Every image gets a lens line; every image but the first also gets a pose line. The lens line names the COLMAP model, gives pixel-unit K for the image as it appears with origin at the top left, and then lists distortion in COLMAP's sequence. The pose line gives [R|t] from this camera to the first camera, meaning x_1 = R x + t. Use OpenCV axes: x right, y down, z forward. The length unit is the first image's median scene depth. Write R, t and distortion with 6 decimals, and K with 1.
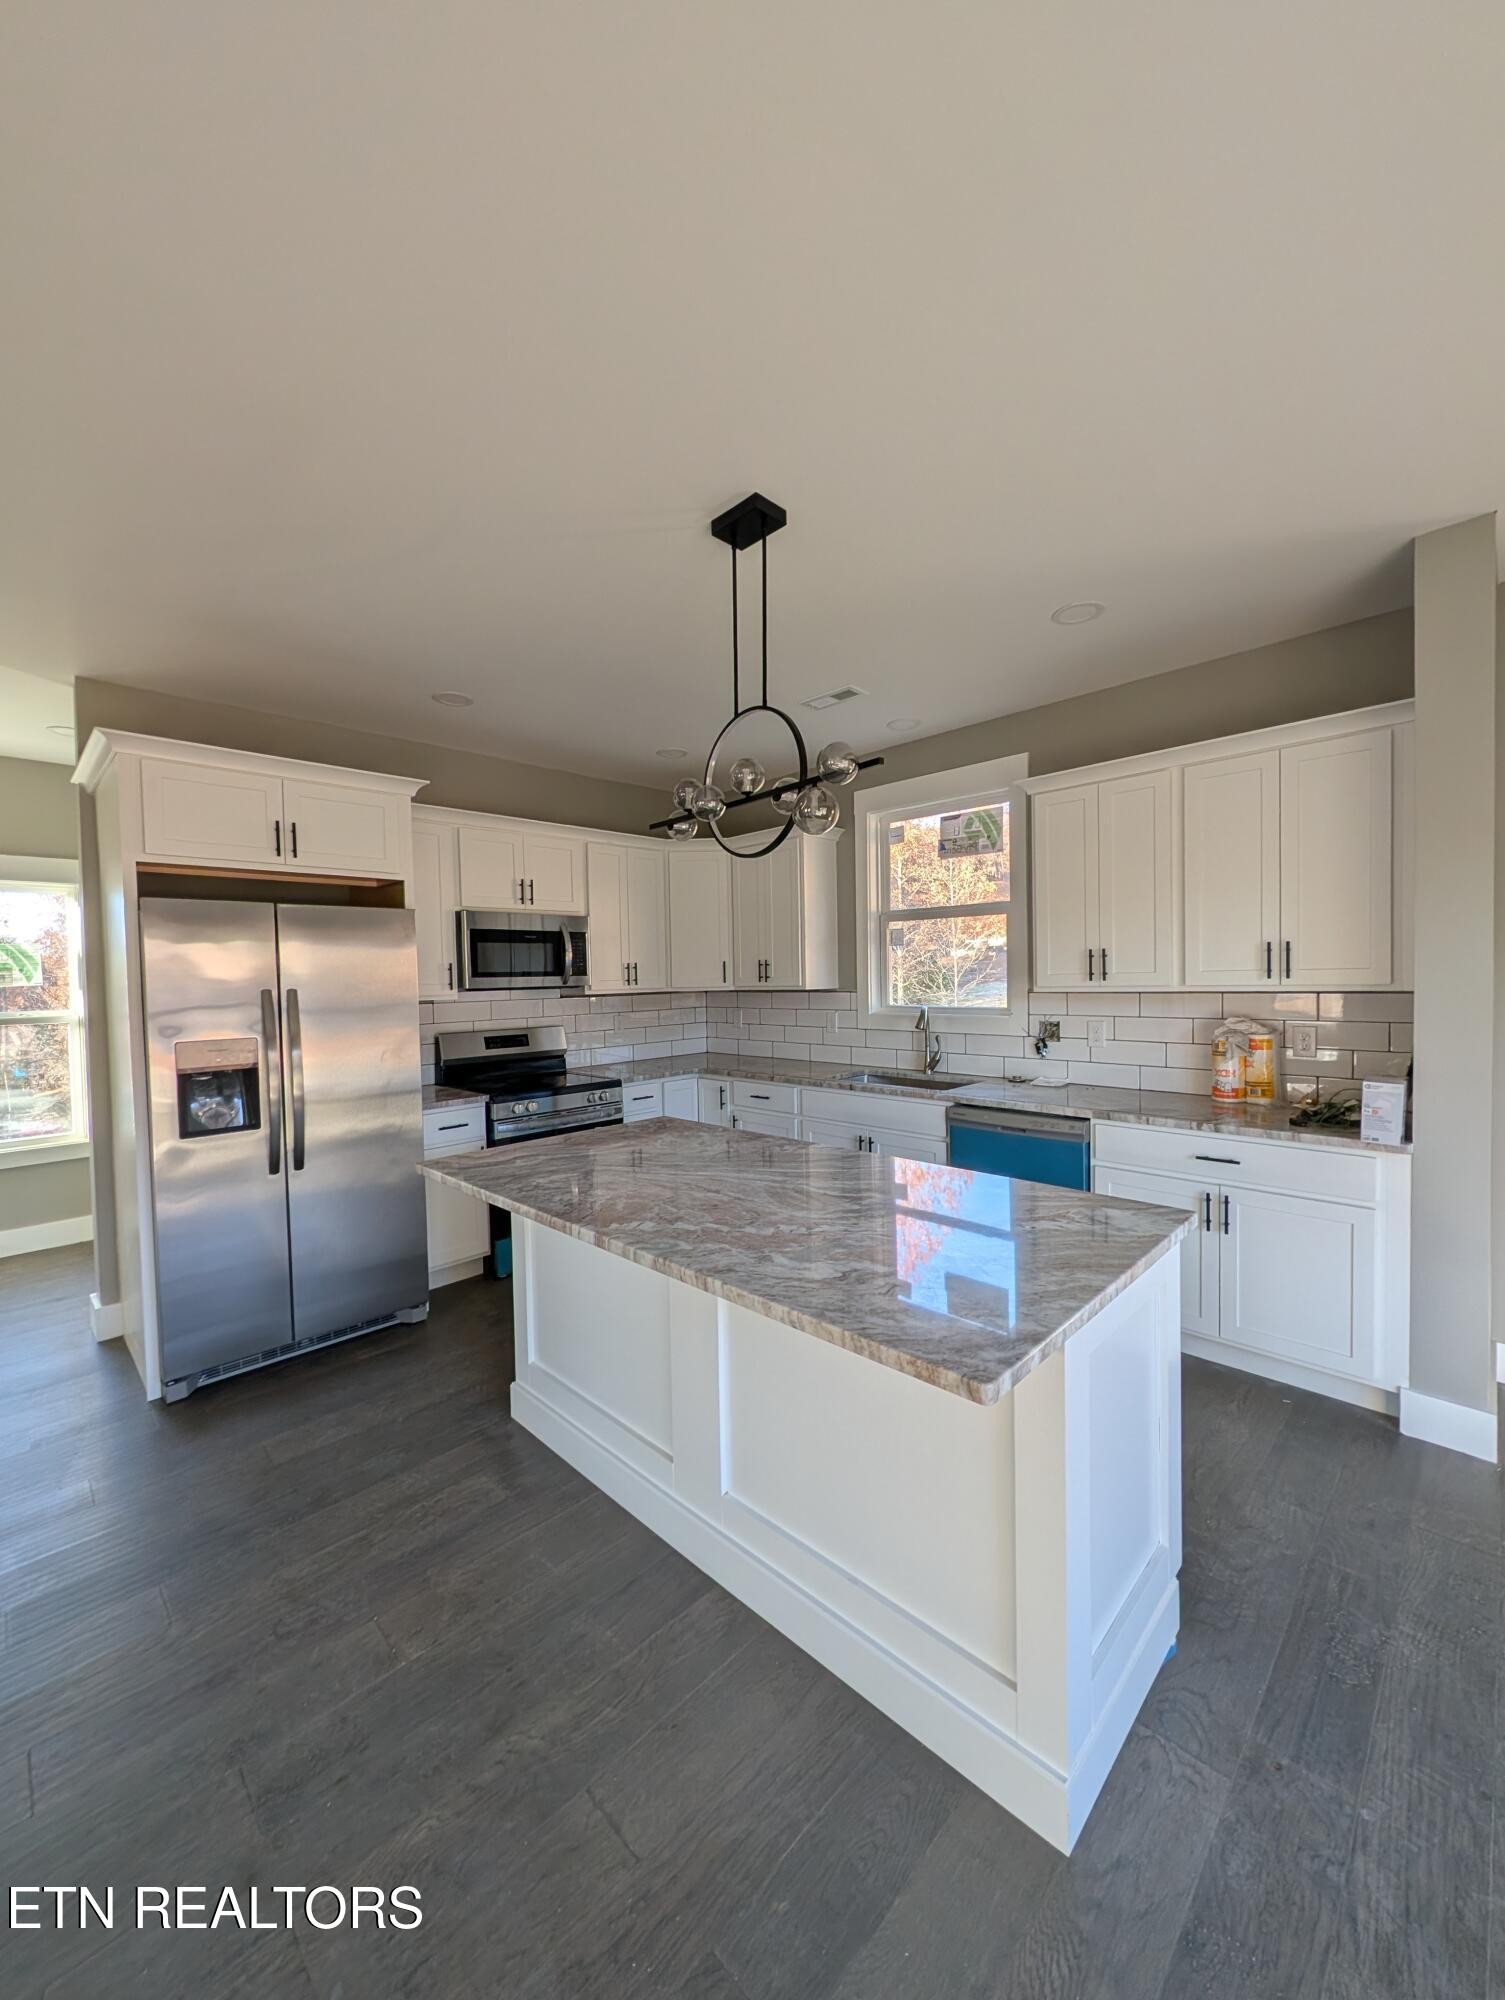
lens RADIAL K [[765.3, 0, 753.8], [0, 765.3, 997.1], [0, 0, 1]] dist [0.000803, -0.000306]
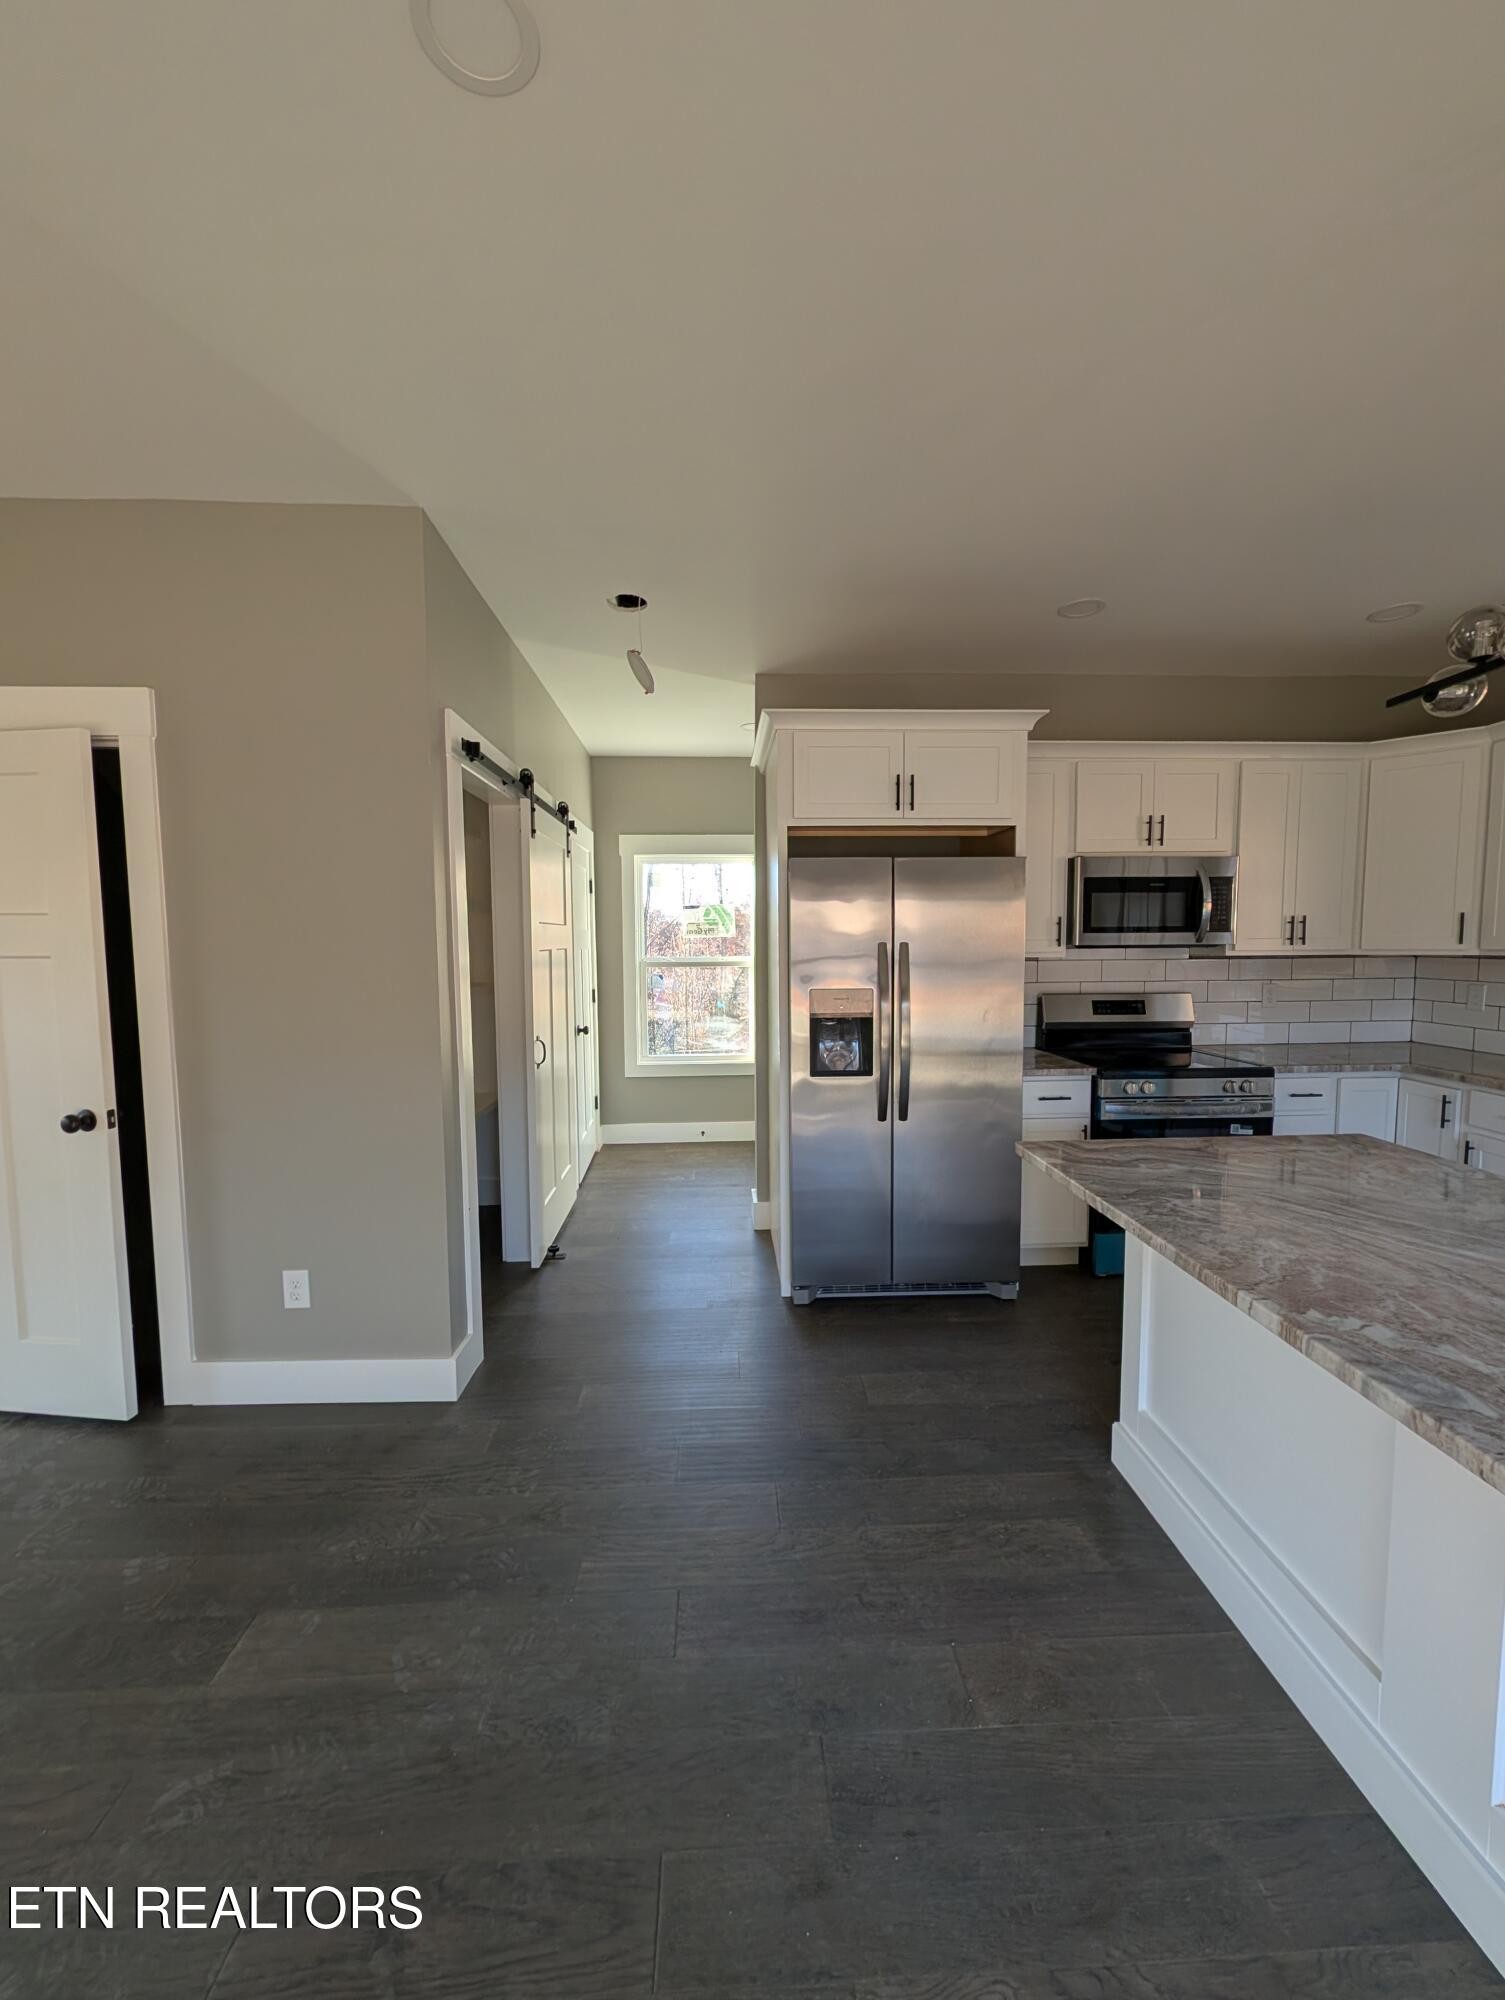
lens RADIAL K [[765.3, 0, 753.8], [0, 765.3, 997.1], [0, 0, 1]] dist [0.000803, -0.000306]
pose [[0.737015, 0.064914, -0.672752, -0.059673], [-0.026910, 0.997406, 0.066759, -0.000540], [0.675341, -0.031099, 0.736850, 0.109147]]
